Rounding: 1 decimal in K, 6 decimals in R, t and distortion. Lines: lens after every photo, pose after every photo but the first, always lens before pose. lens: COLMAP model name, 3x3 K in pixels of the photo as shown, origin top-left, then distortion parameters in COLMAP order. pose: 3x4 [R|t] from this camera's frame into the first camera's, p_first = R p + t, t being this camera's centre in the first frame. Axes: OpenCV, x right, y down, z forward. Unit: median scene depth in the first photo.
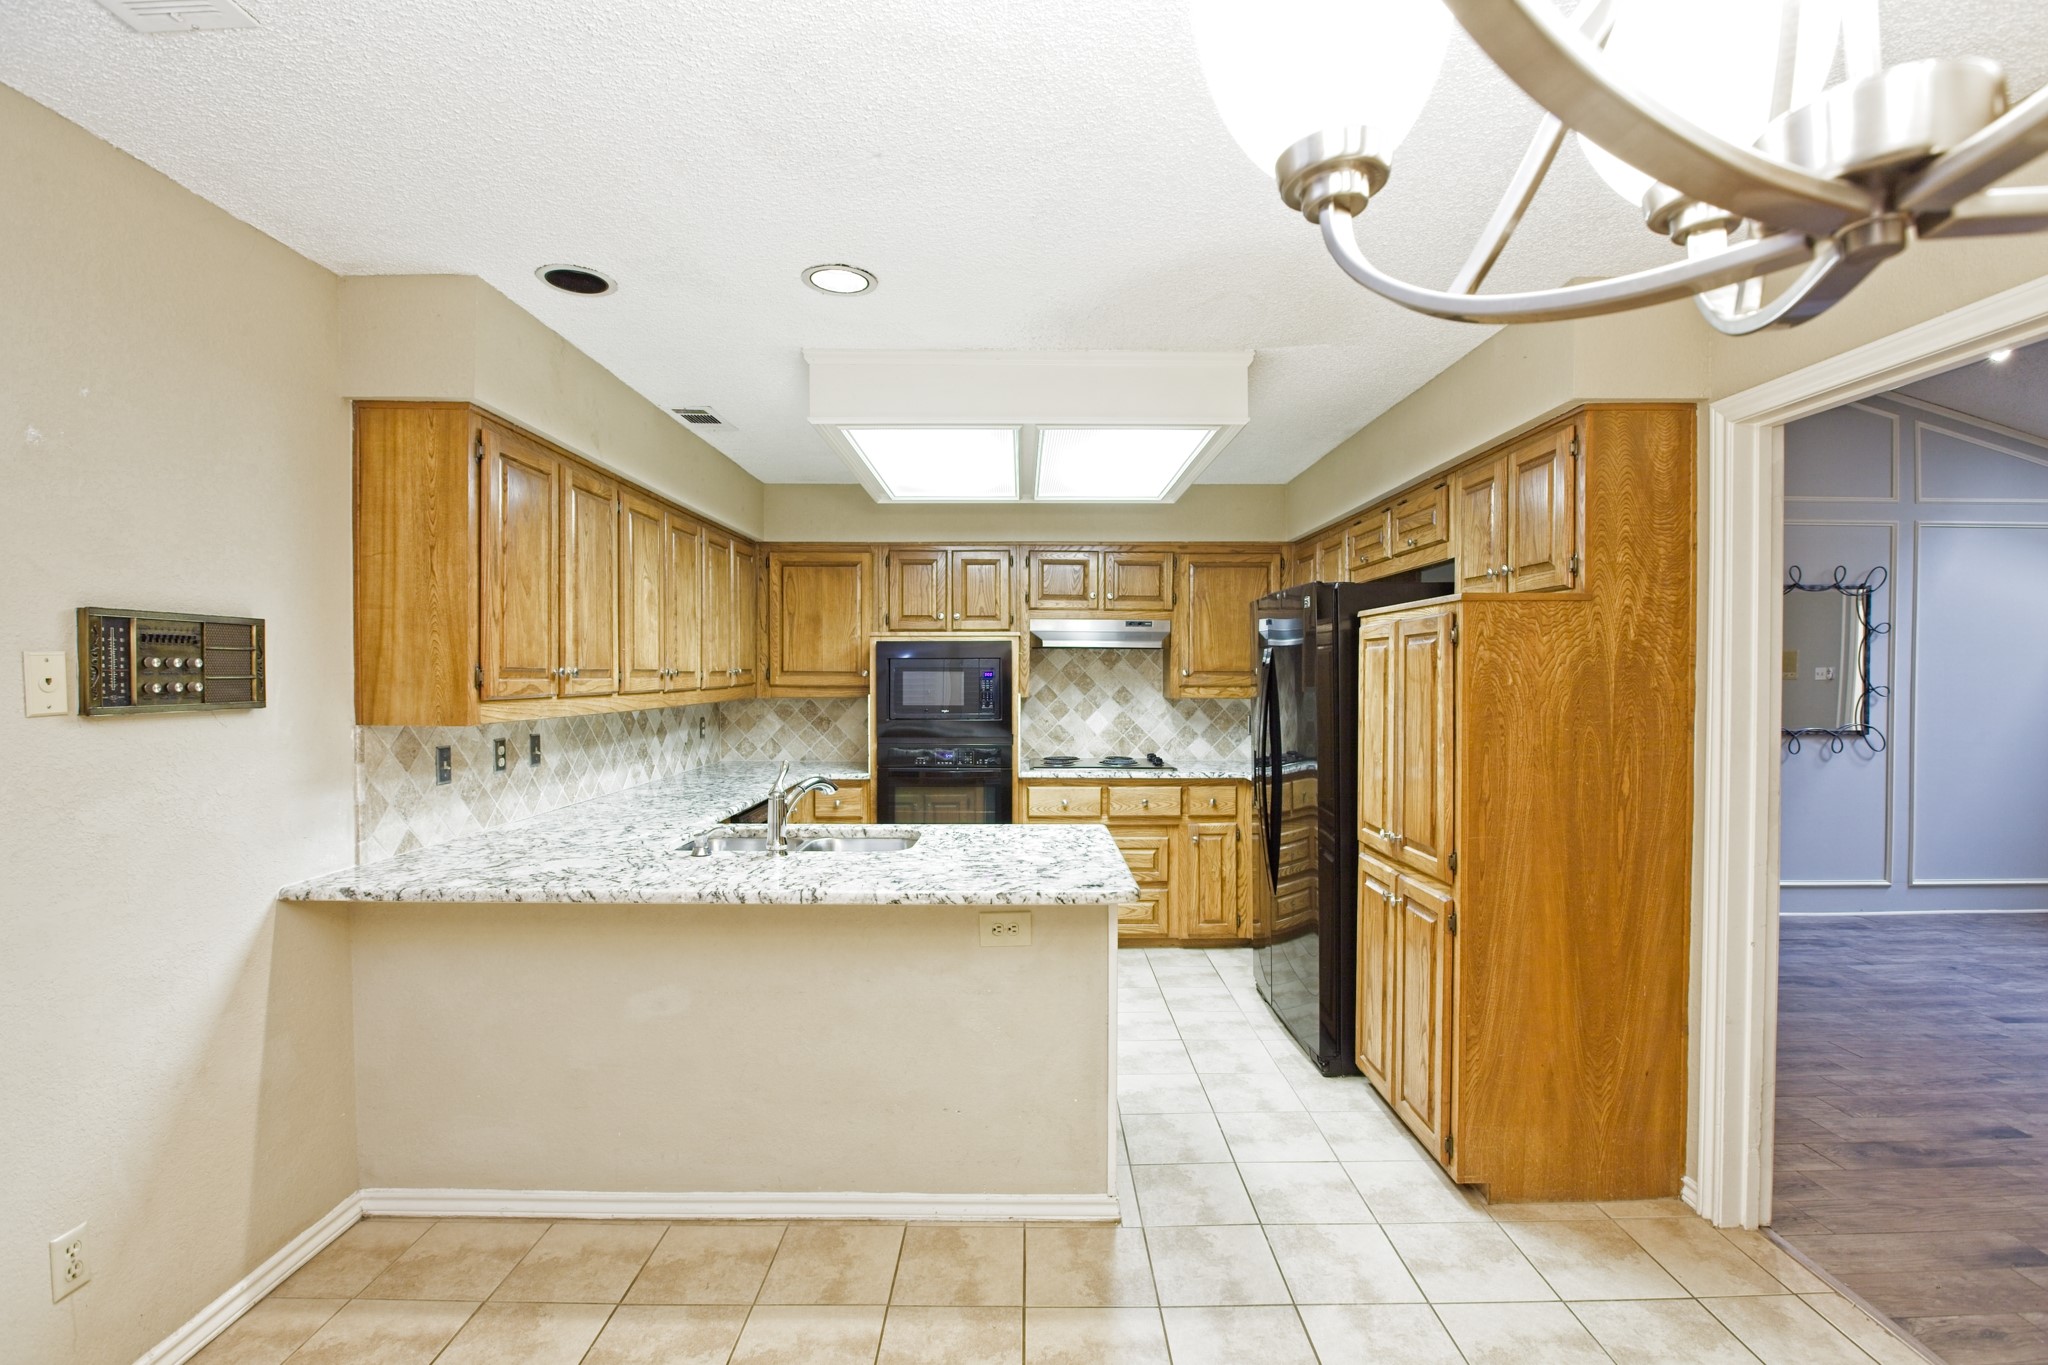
lens RADIAL K [[933.0, 0, 1030.6], [0, 933.0, 685.1], [0, 0, 1]] dist [-0.022765, 0.000448]
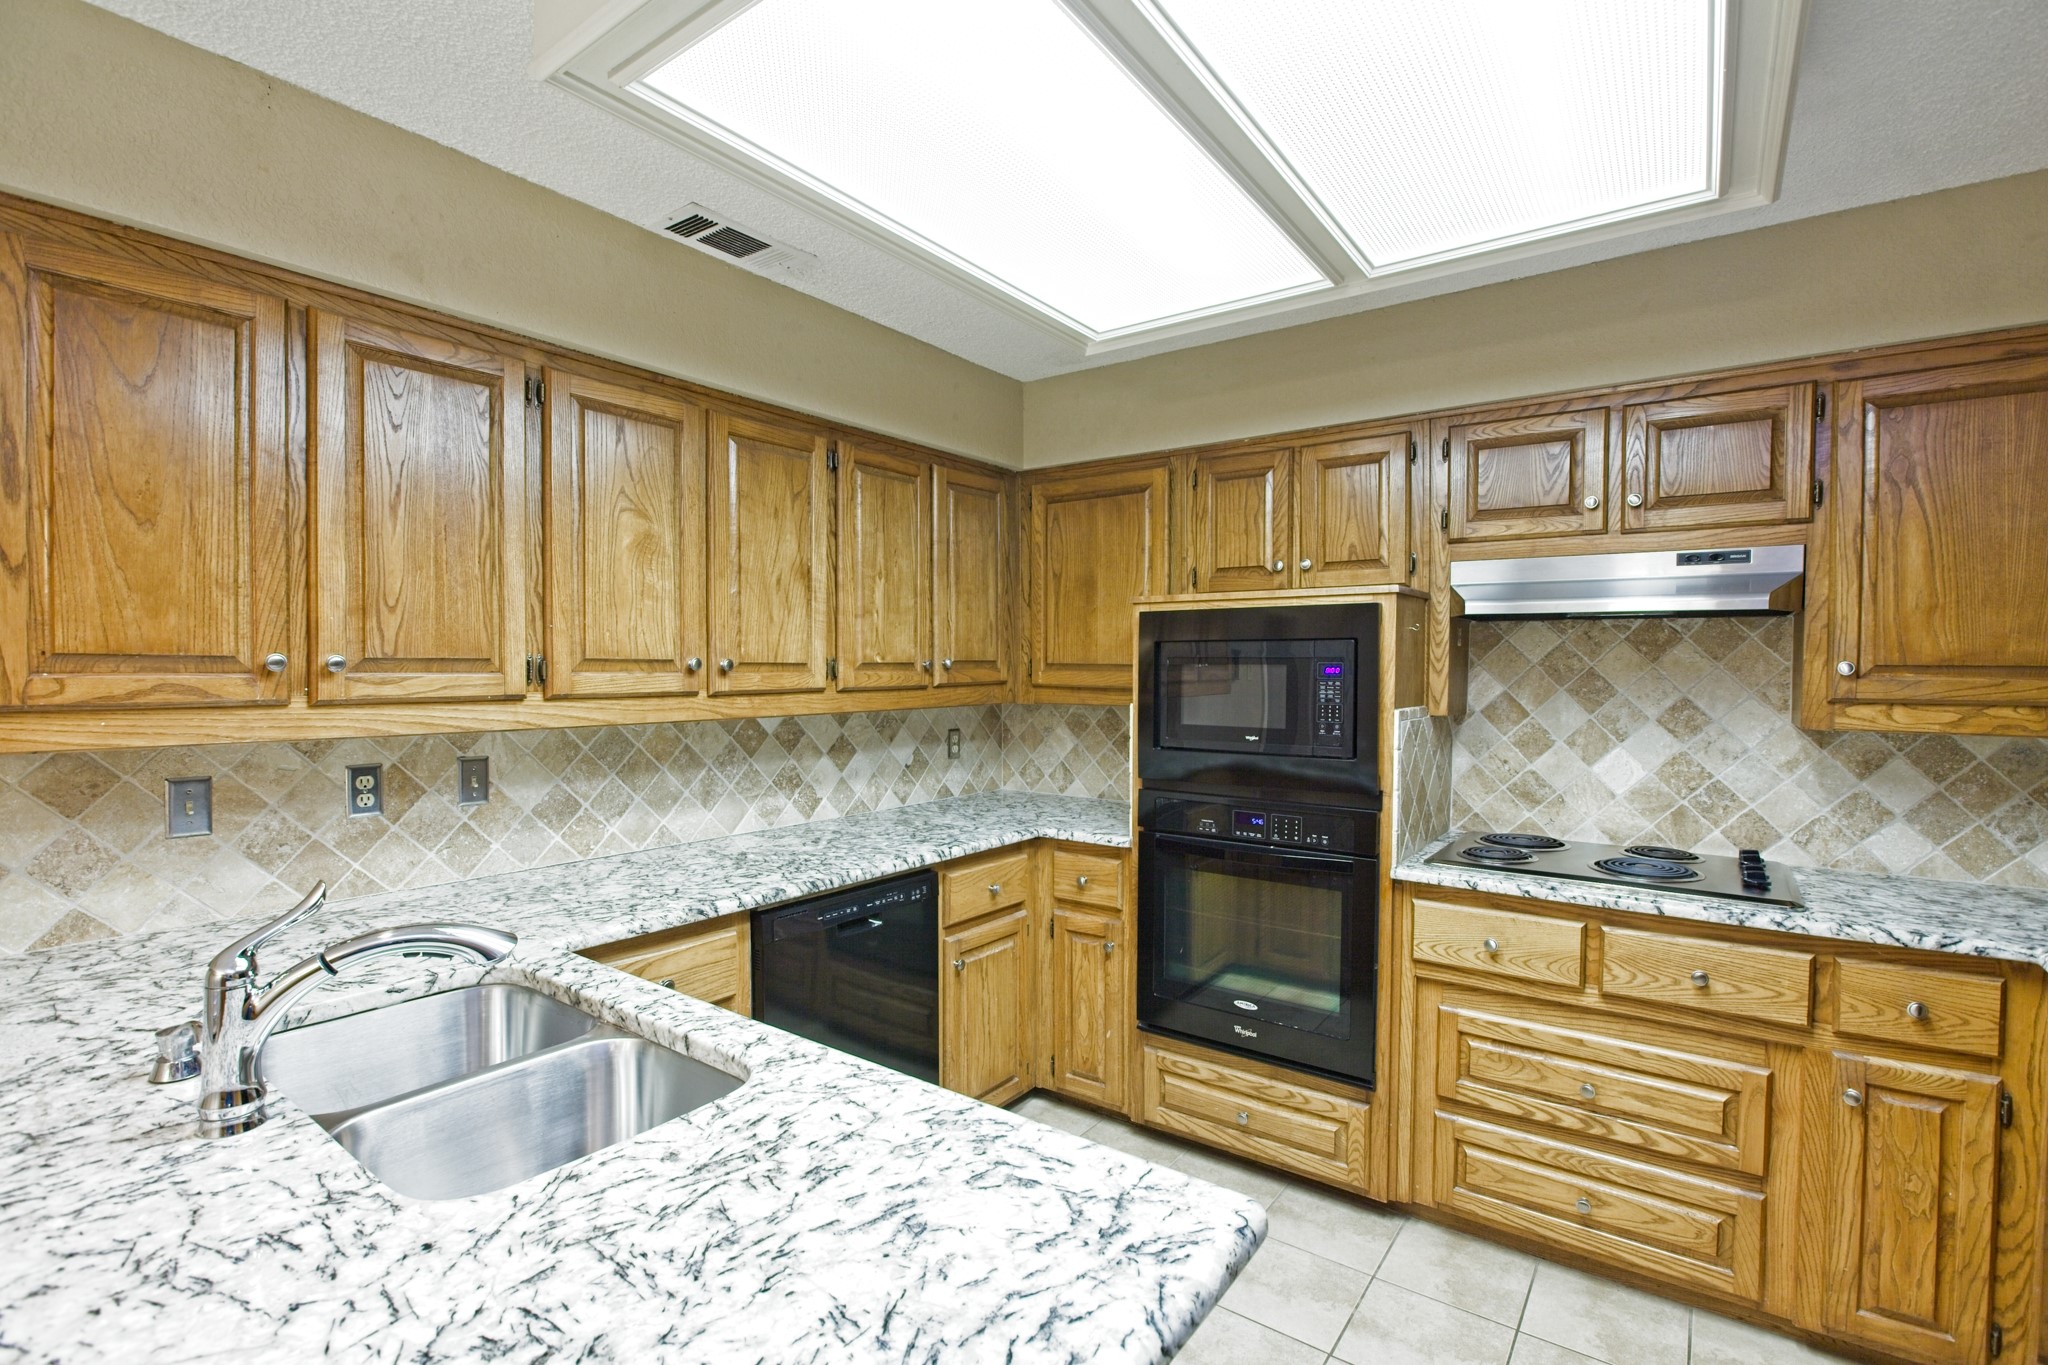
lens RADIAL K [[933.0, 0, 1027.6], [0, 933.0, 685.9], [0, 0, 1]] dist [-0.022765, 0.000448]
pose [[0.803297, 0.015183, -0.595385, 0.117534], [-0.011335, 0.999884, 0.010206, -0.005870], [0.595471, -0.001450, 0.803376, 0.463519]]
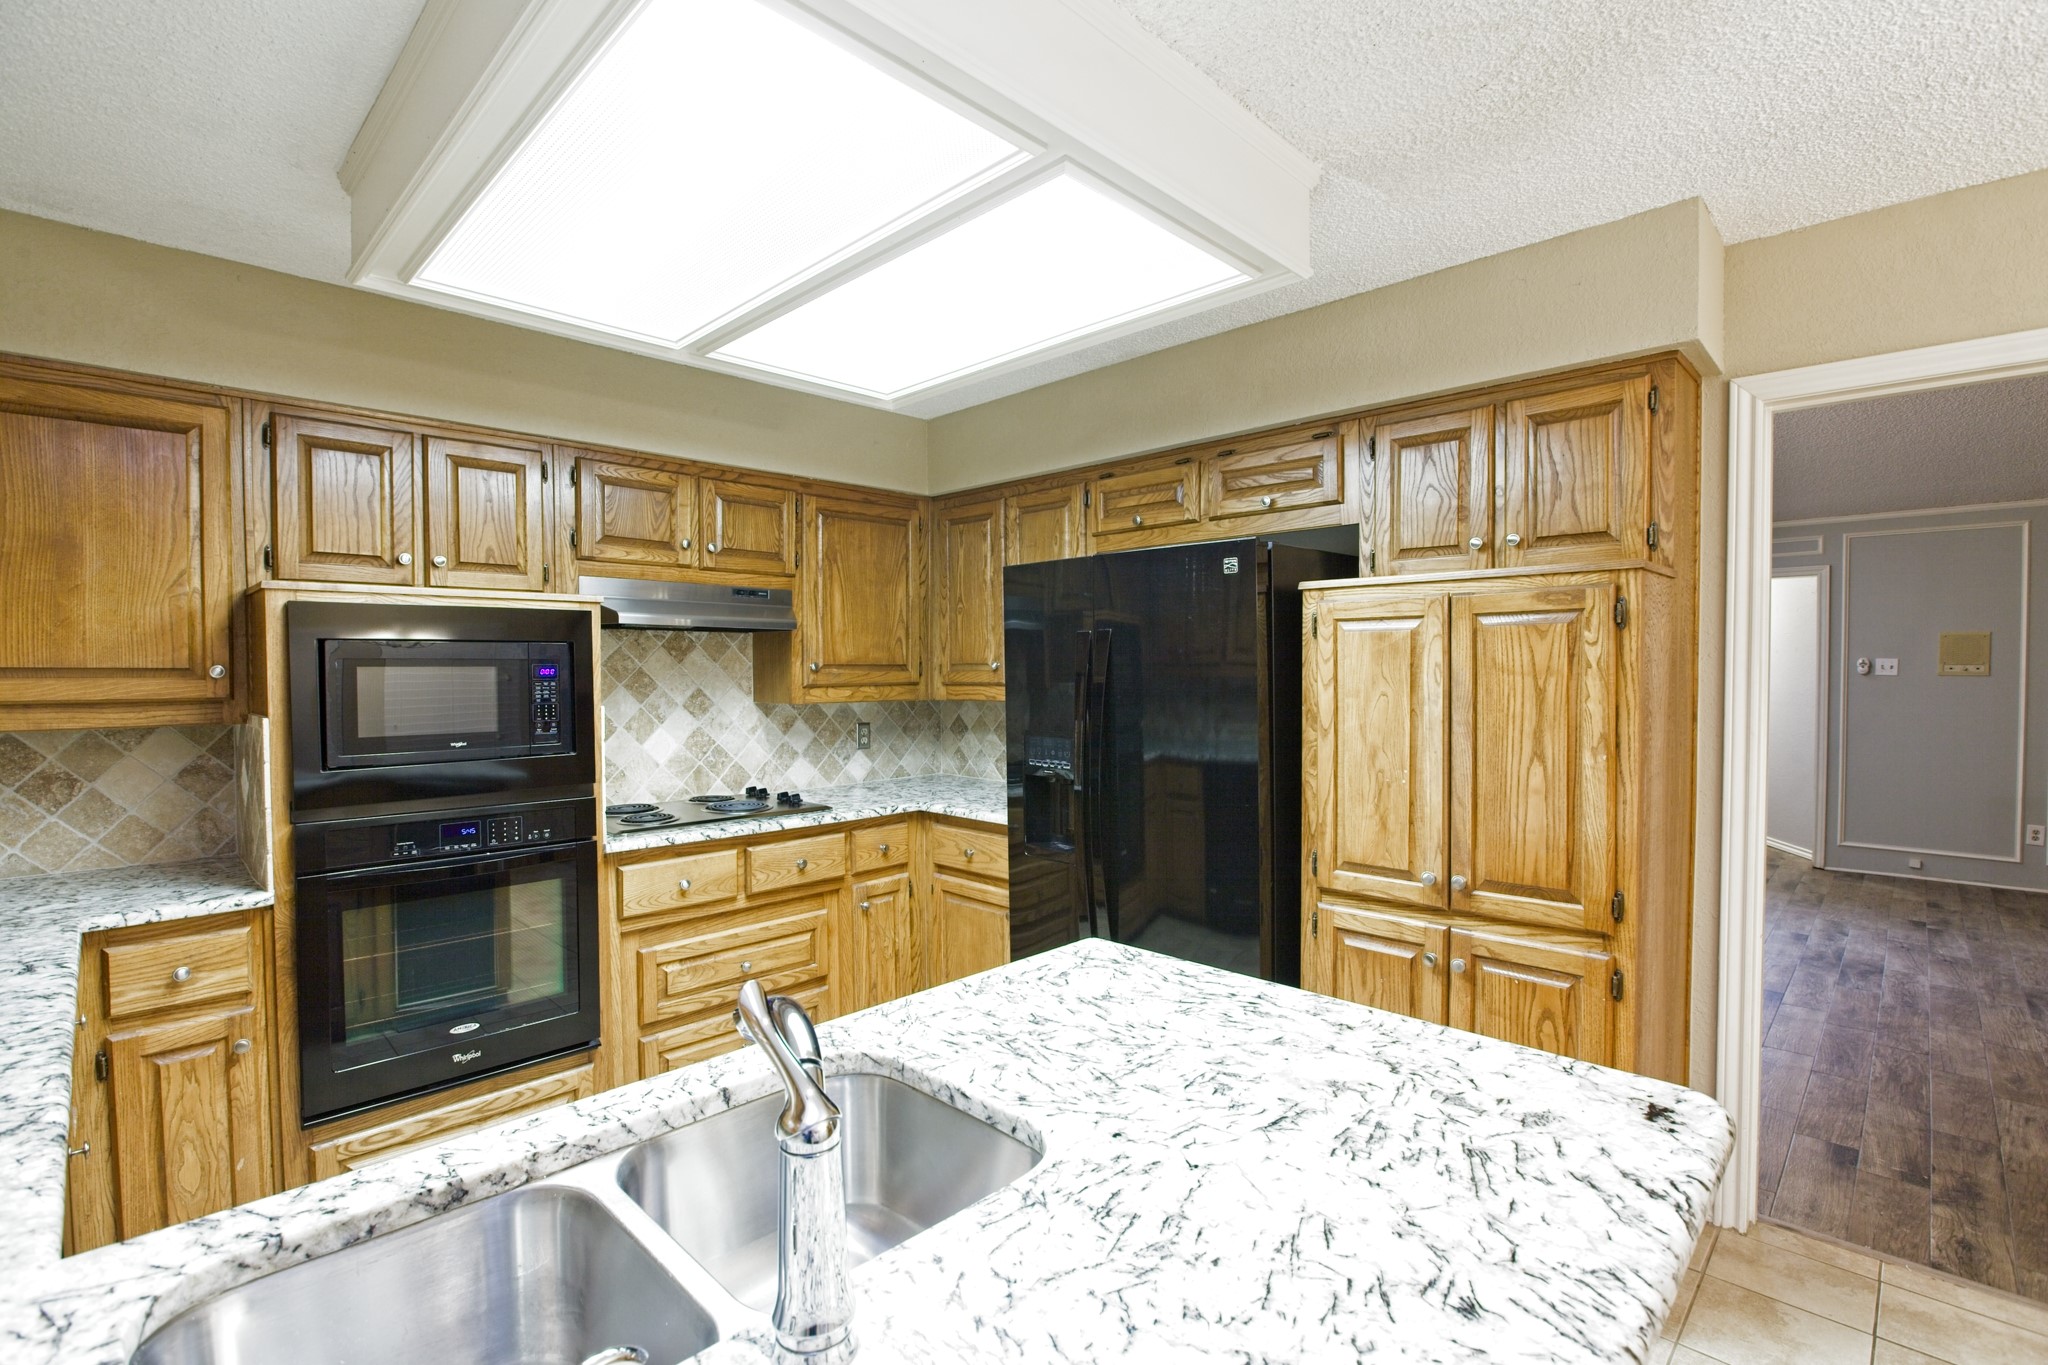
lens RADIAL K [[933.0, 0, 1030.0], [0, 933.0, 686.2], [0, 0, 1]] dist [-0.022765, 0.000448]
pose [[0.705150, -0.019760, 0.708782, -0.215109], [0.015141, 0.999803, 0.012810, -0.005260], [-0.708896, 0.001699, 0.705311, 0.400852]]
